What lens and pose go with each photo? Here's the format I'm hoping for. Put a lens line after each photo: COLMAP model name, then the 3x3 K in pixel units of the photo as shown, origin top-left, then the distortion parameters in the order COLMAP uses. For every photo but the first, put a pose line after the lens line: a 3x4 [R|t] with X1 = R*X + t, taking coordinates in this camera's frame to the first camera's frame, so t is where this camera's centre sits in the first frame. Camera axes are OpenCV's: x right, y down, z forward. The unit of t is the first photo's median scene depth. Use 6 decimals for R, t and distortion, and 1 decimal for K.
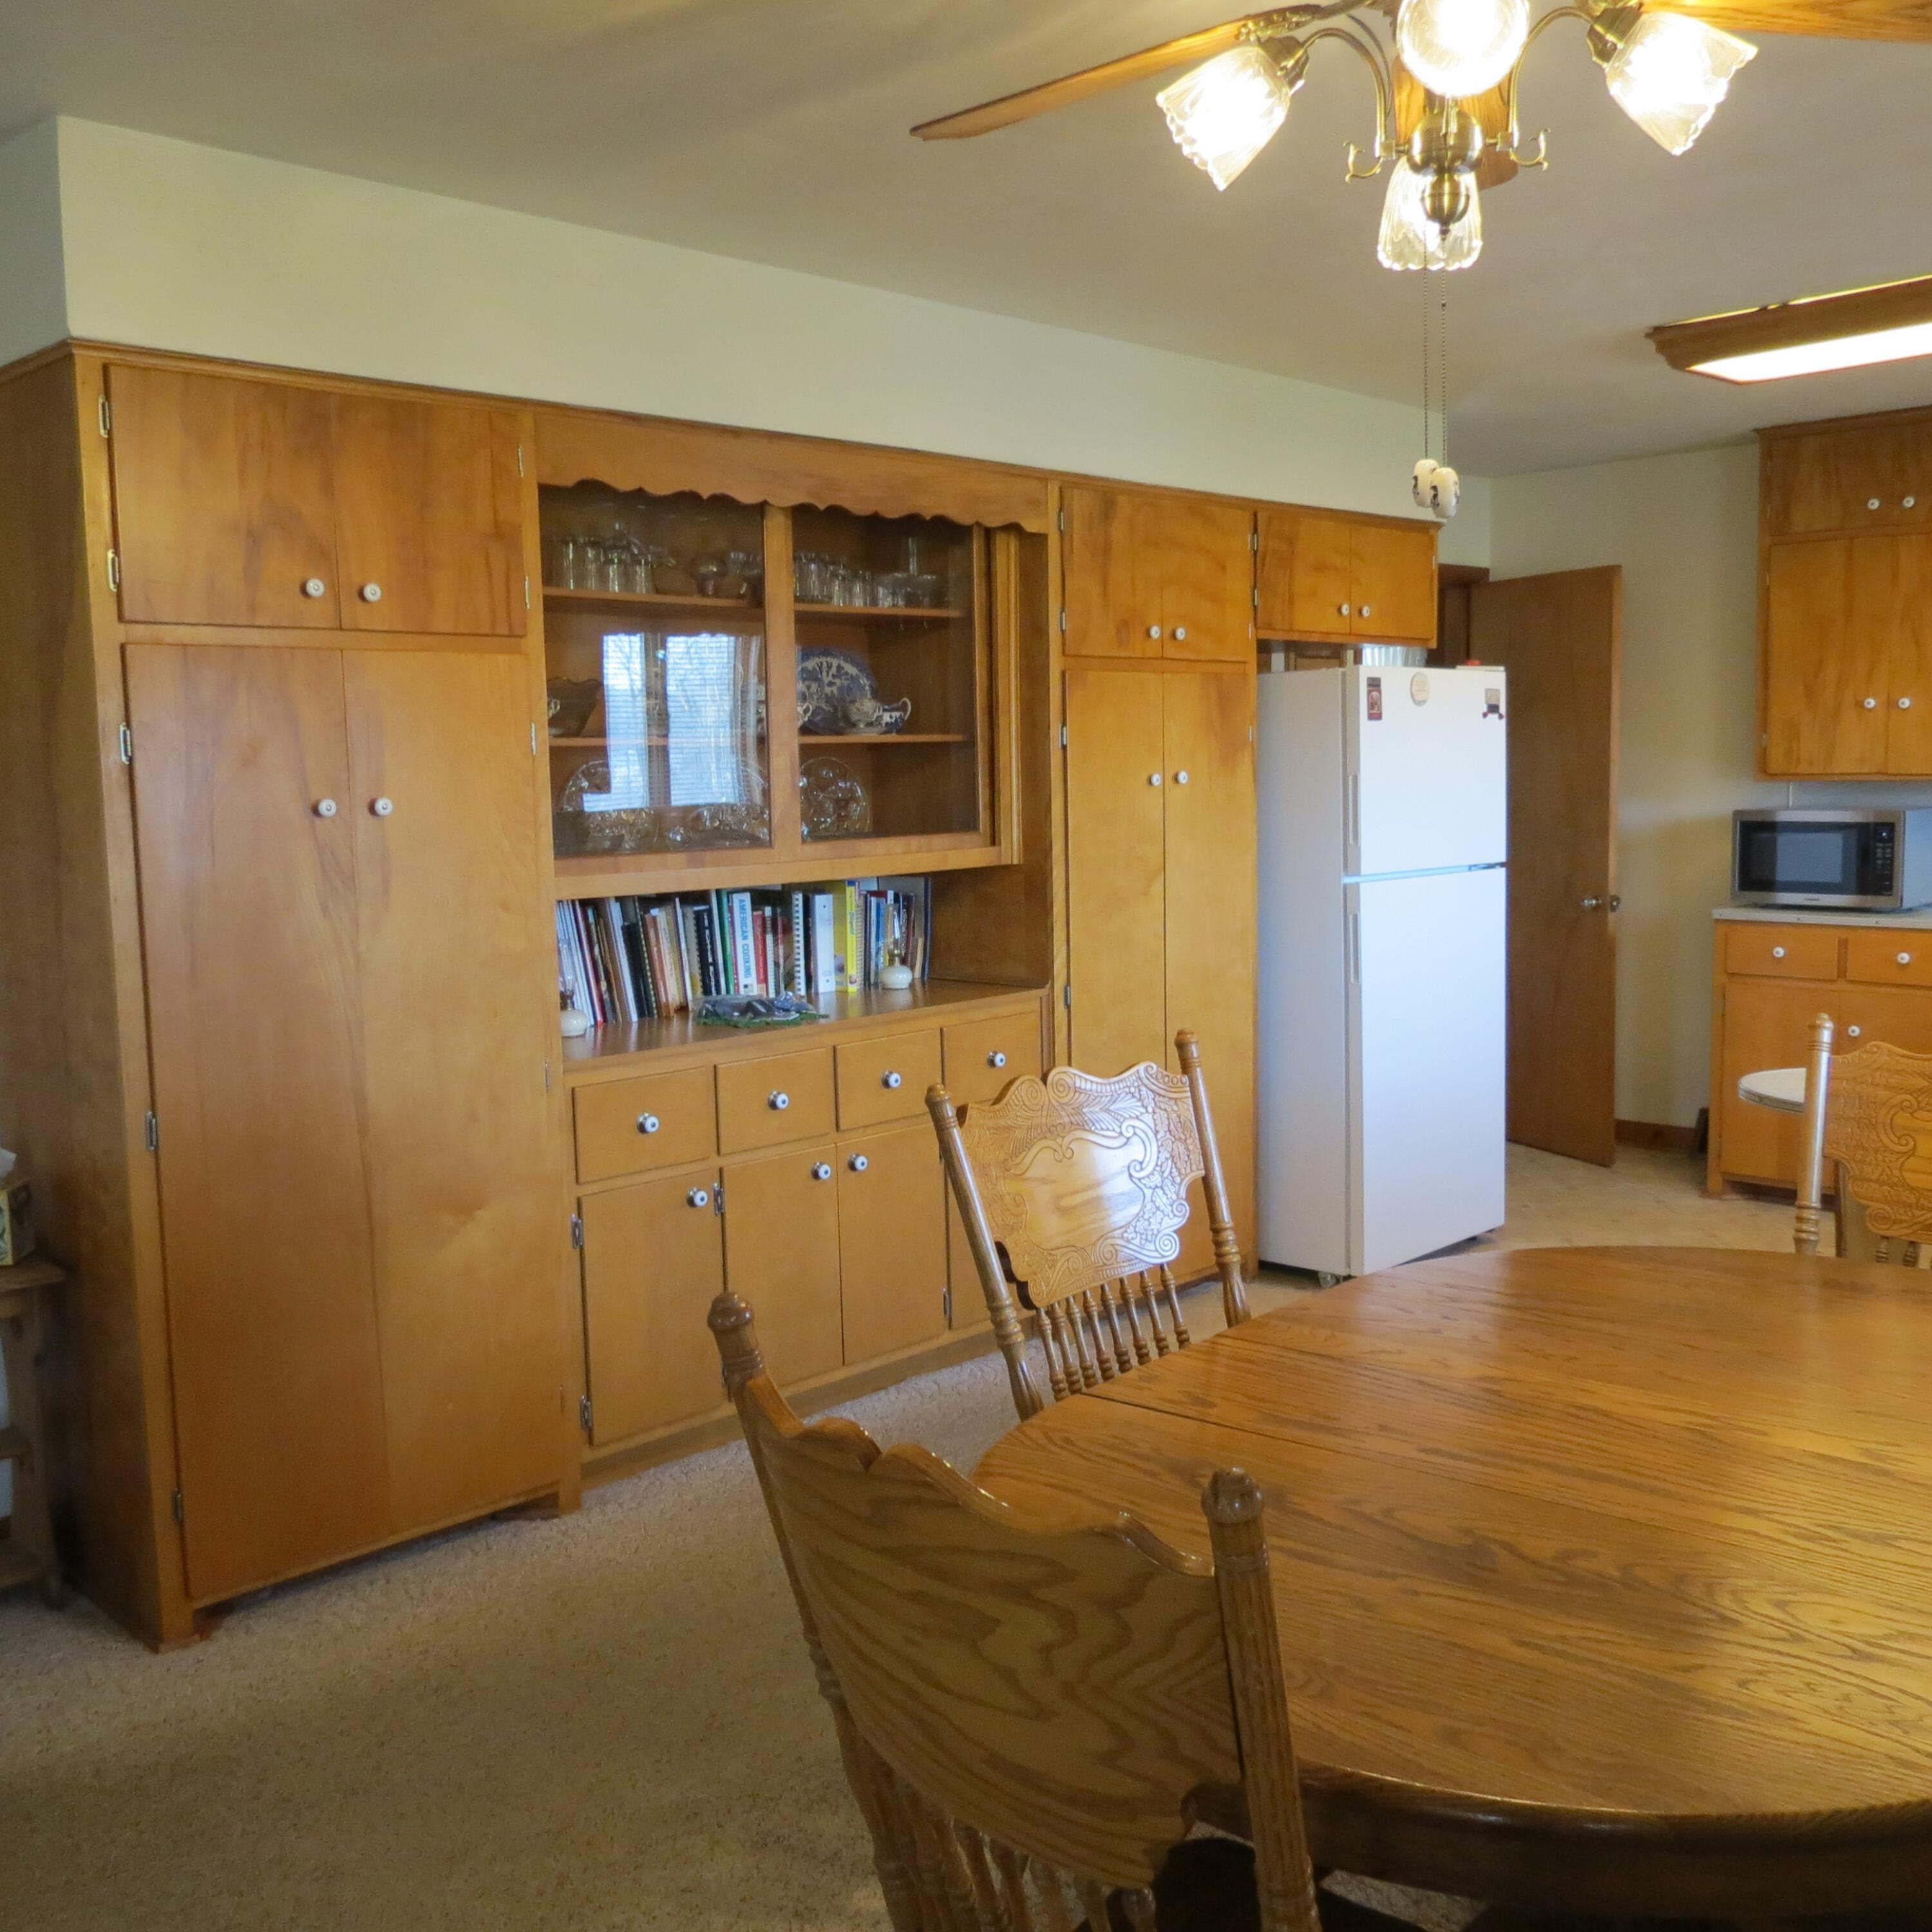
lens RADIAL K [[1905.5, 0, 966.0], [0, 1905.5, 966.0], [0, 0, 1]] dist [-0.019778, -0.016852]
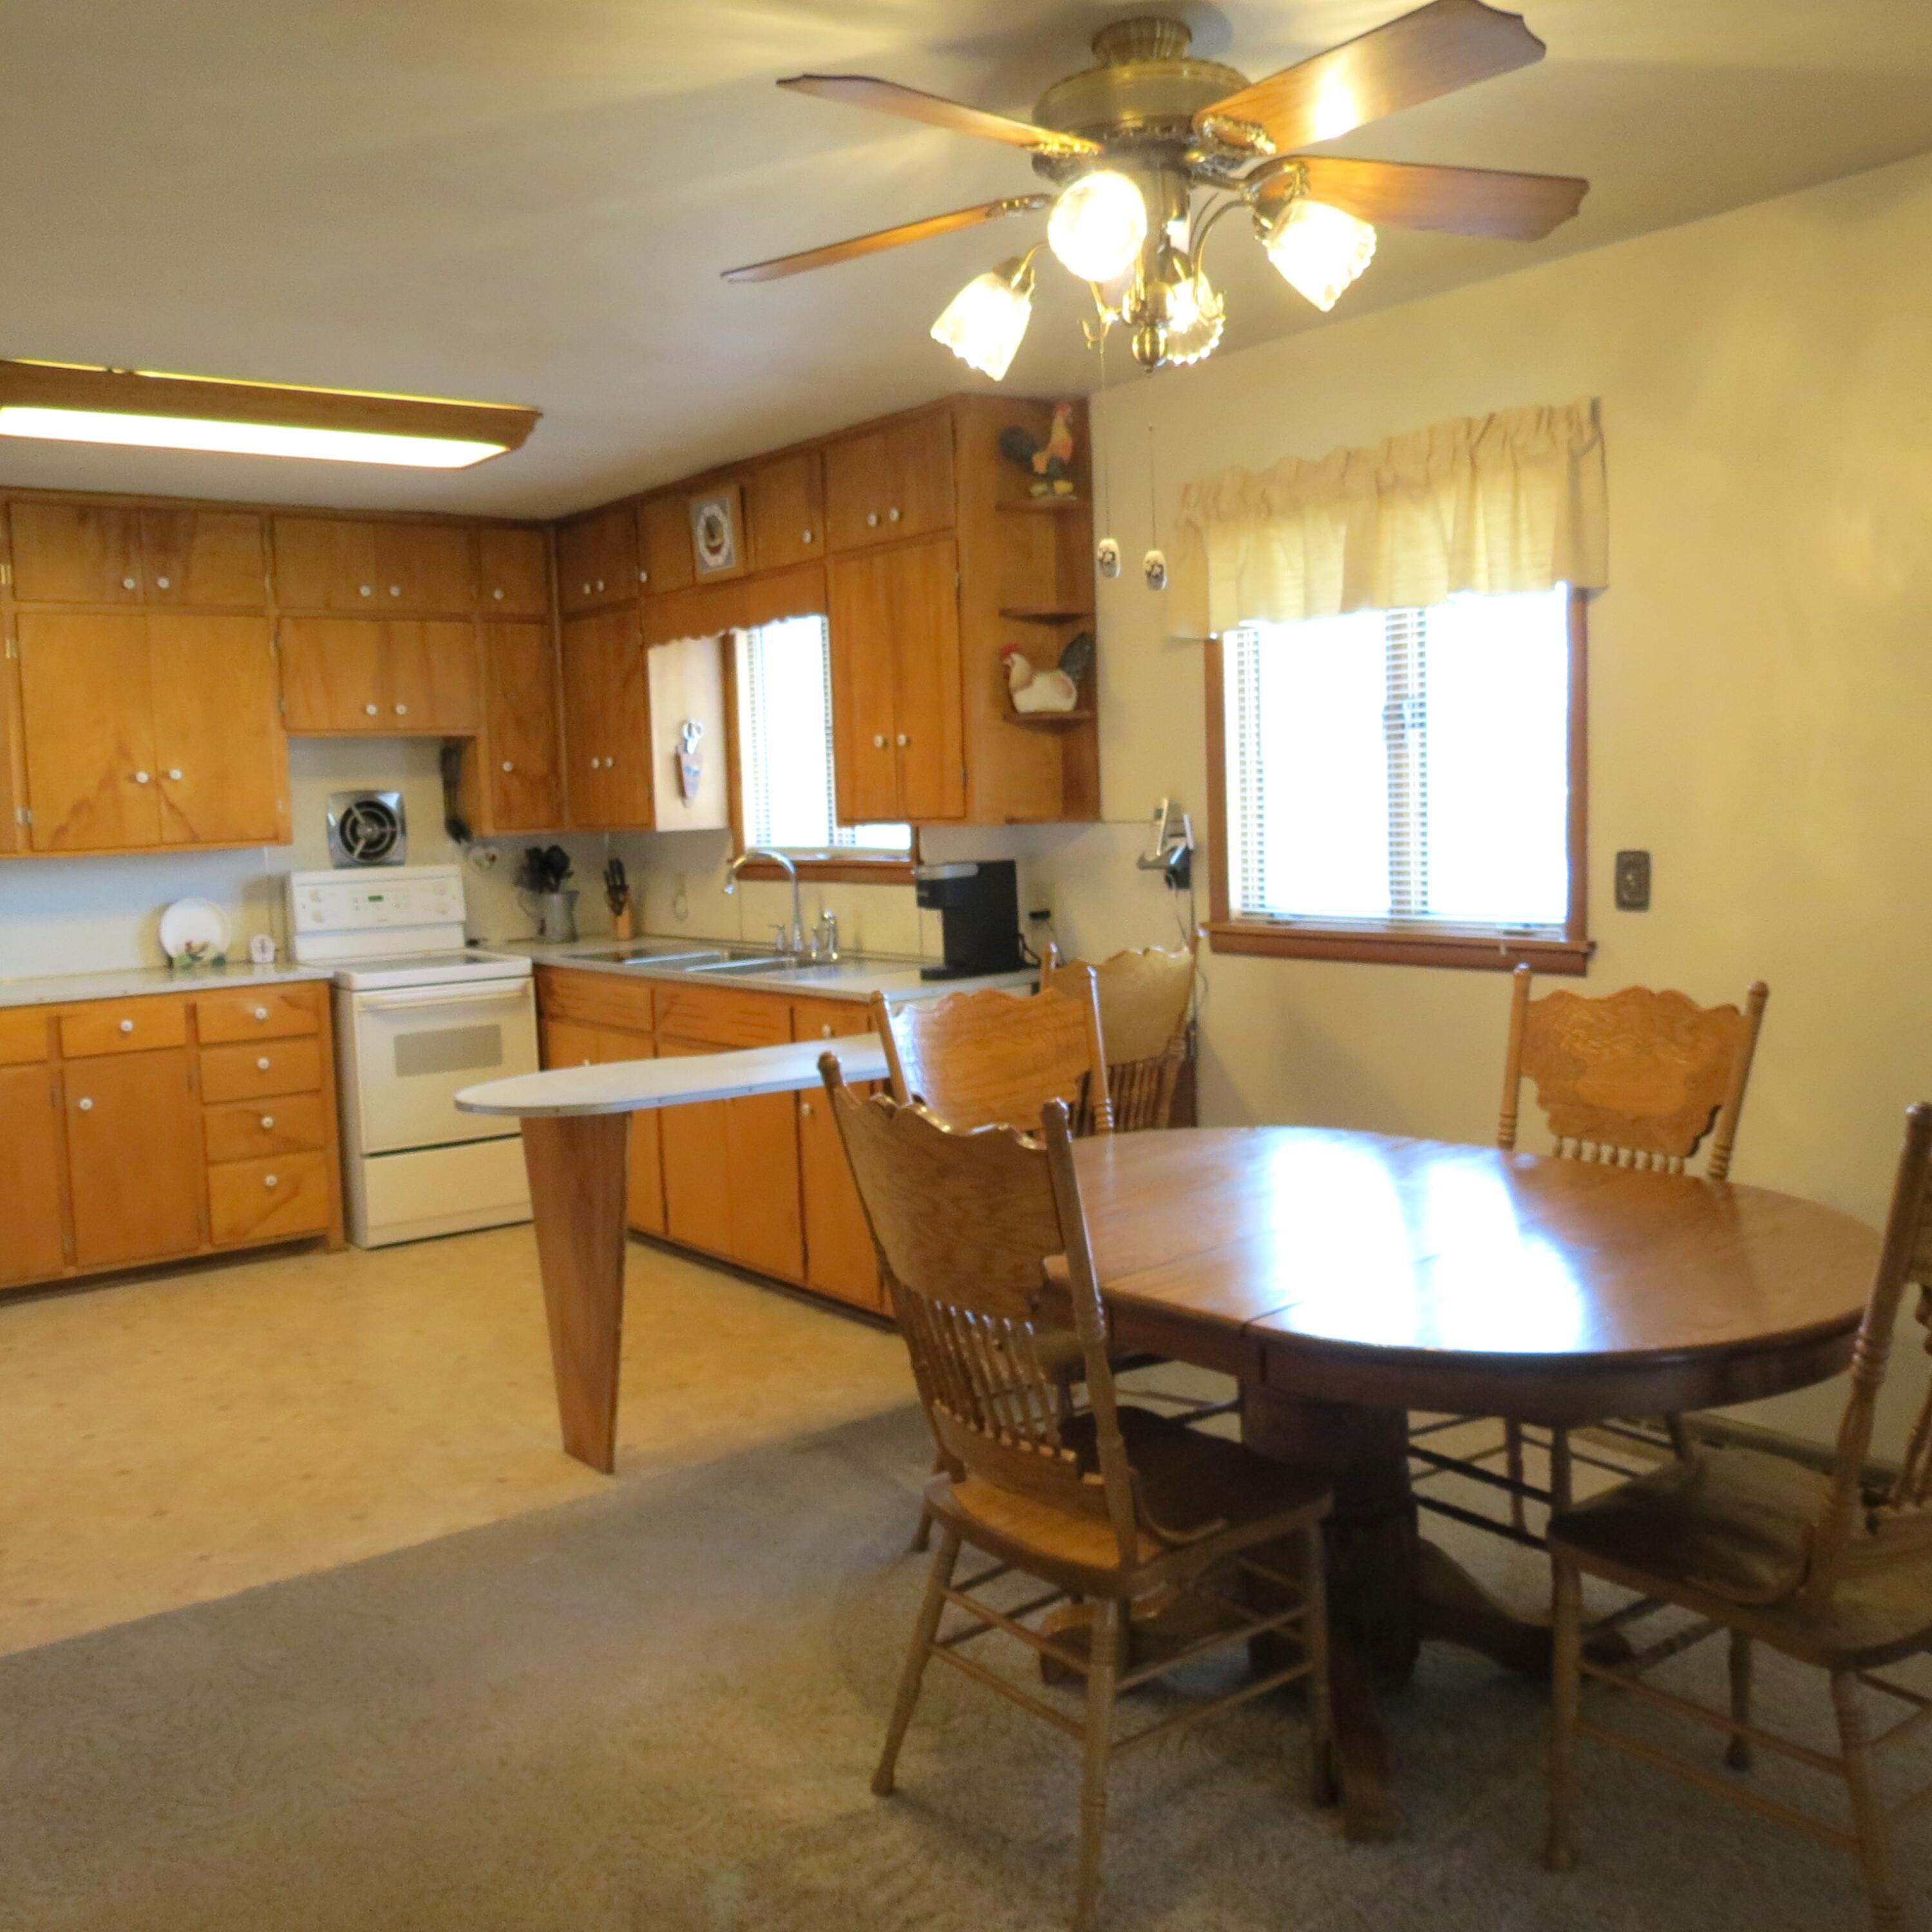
lens RADIAL K [[1859.7, 0, 966.0], [0, 1859.7, 966.0], [0, 0, 1]] dist [-0.018853, -0.007974]
pose [[0.123879, -0.070842, 0.989765, -0.431556], [0.134220, 0.989478, 0.054022, -0.027833], [-0.983178, 0.126154, 0.132084, 0.407300]]
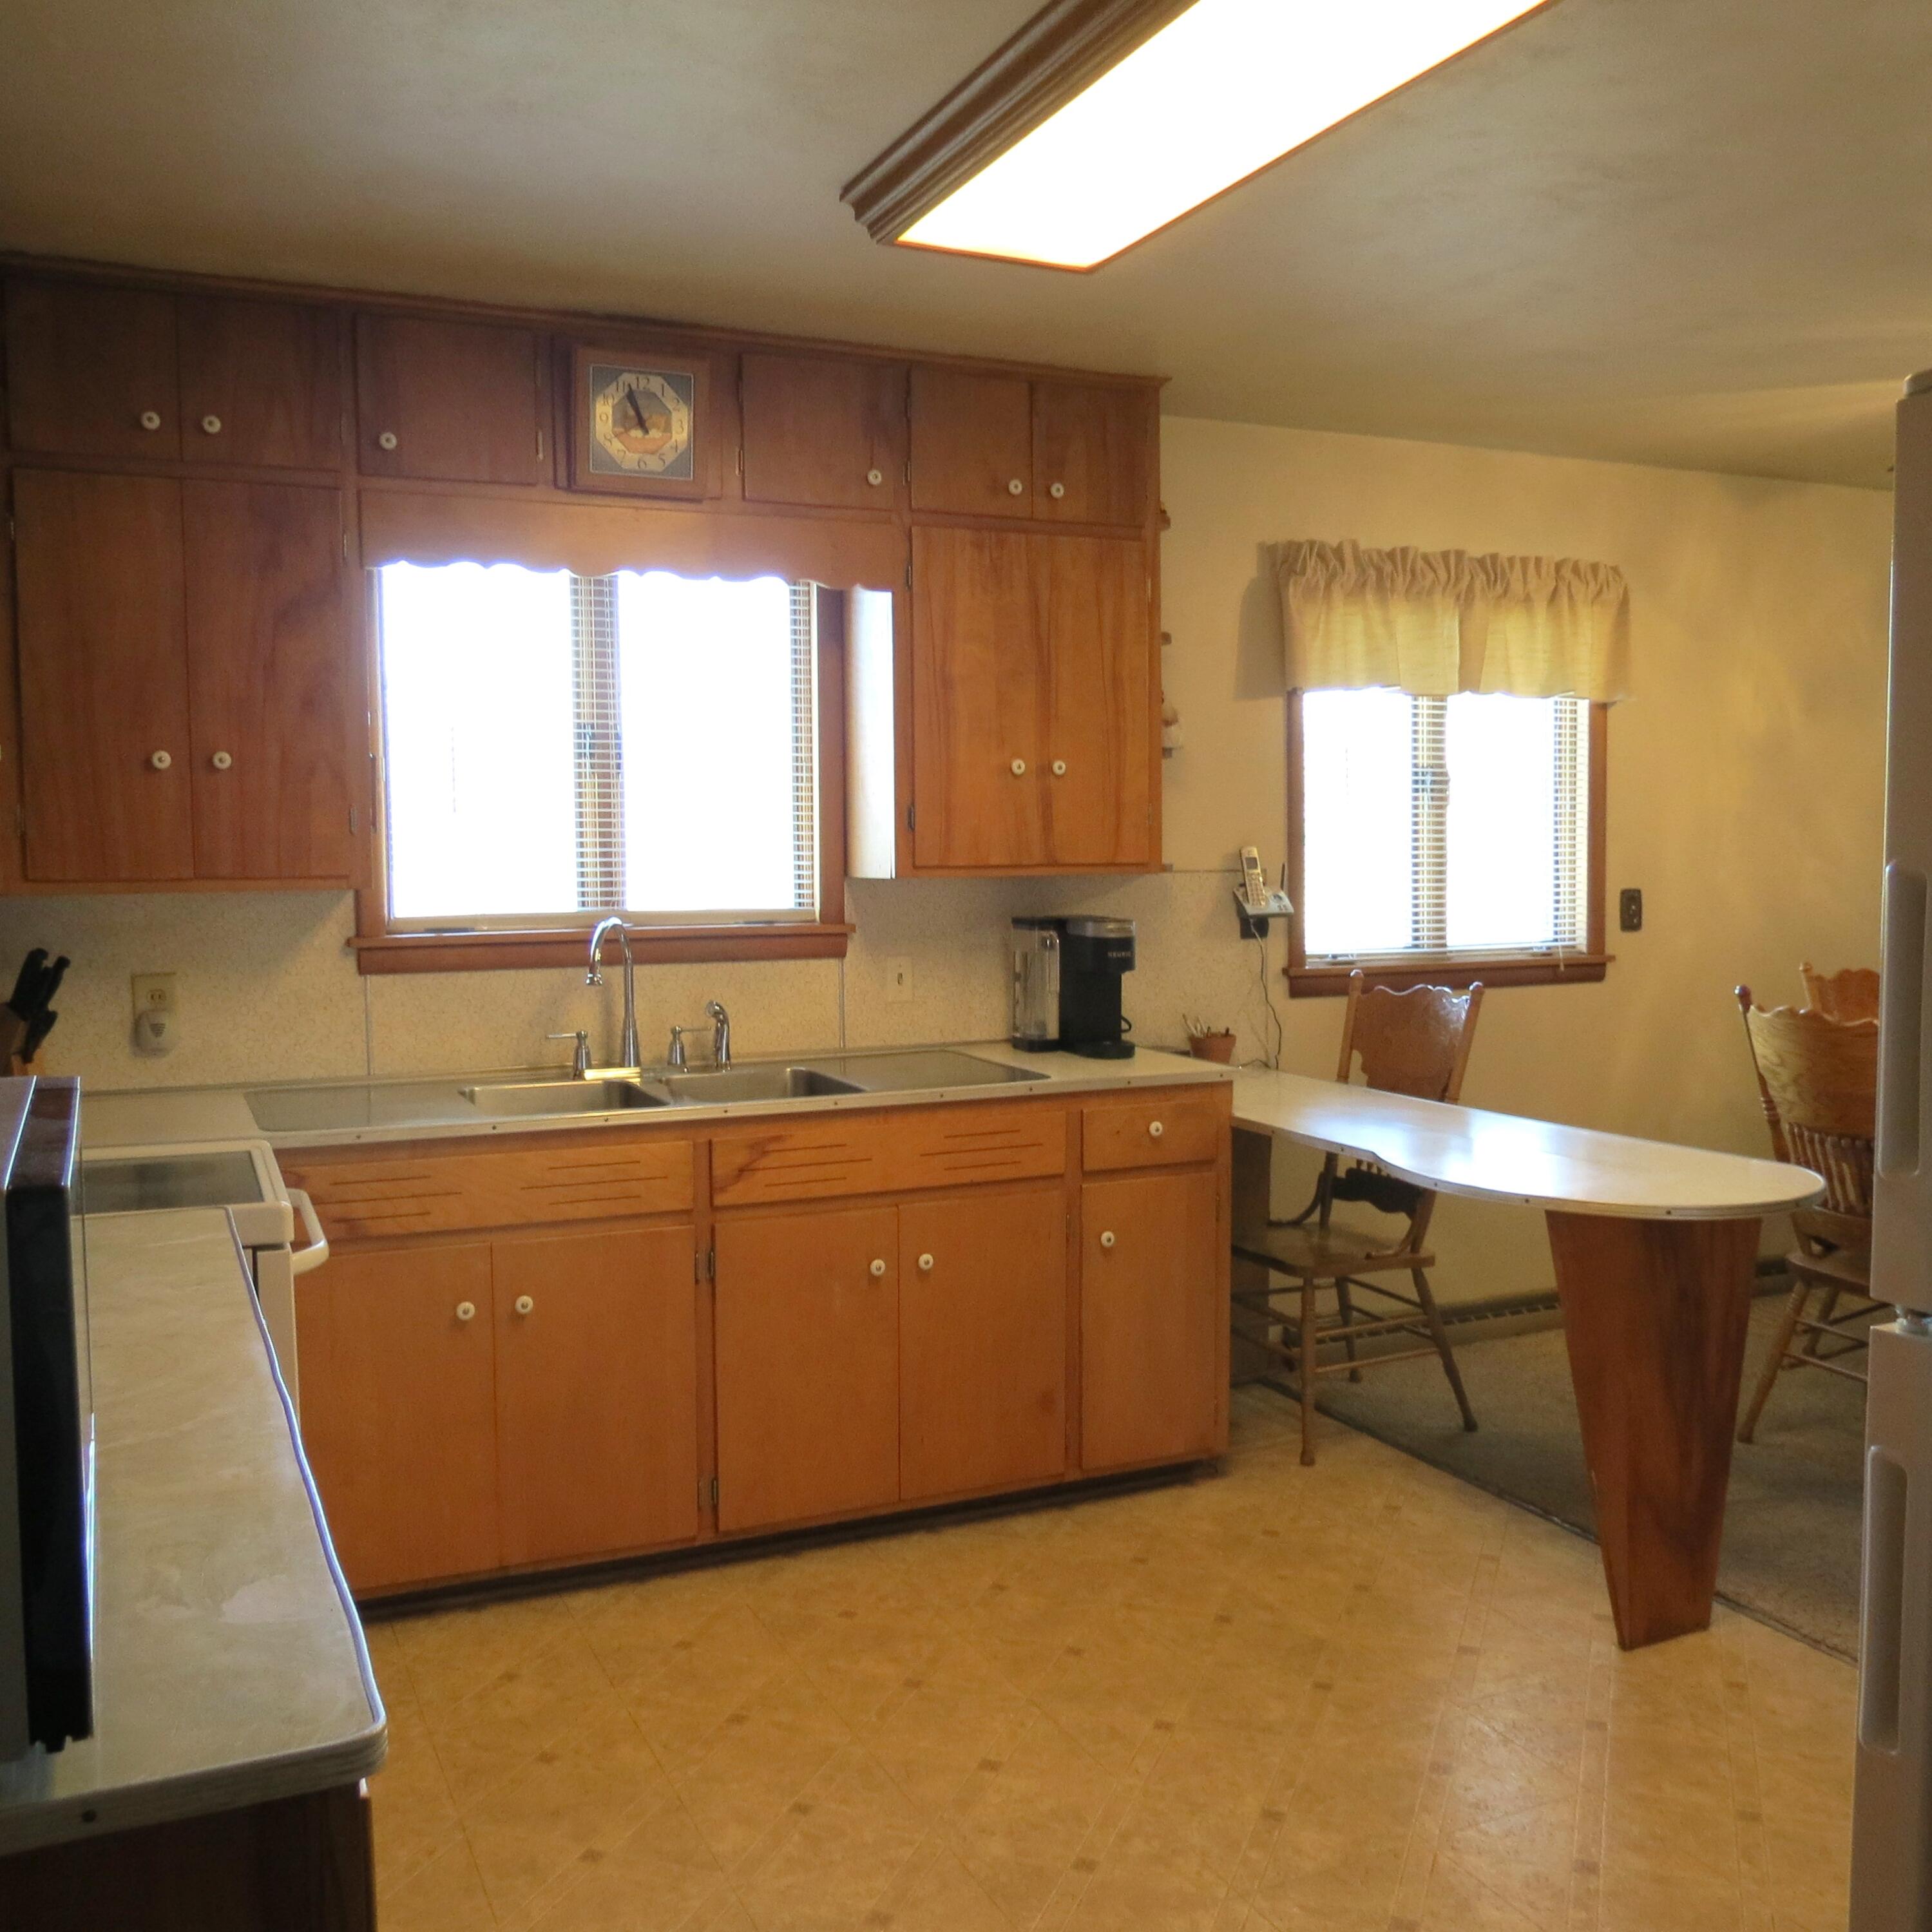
lens RADIAL K [[1847.5, 0, 966.0], [0, 1847.5, 966.0], [0, 0, 1]] dist [-0.025644, 0.020620]
pose [[-0.938287, 0.008348, 0.345756, 0.335926], [0.066568, 0.985376, 0.156856, -0.144449], [-0.339390, 0.170192, -0.925121, 1.345111]]
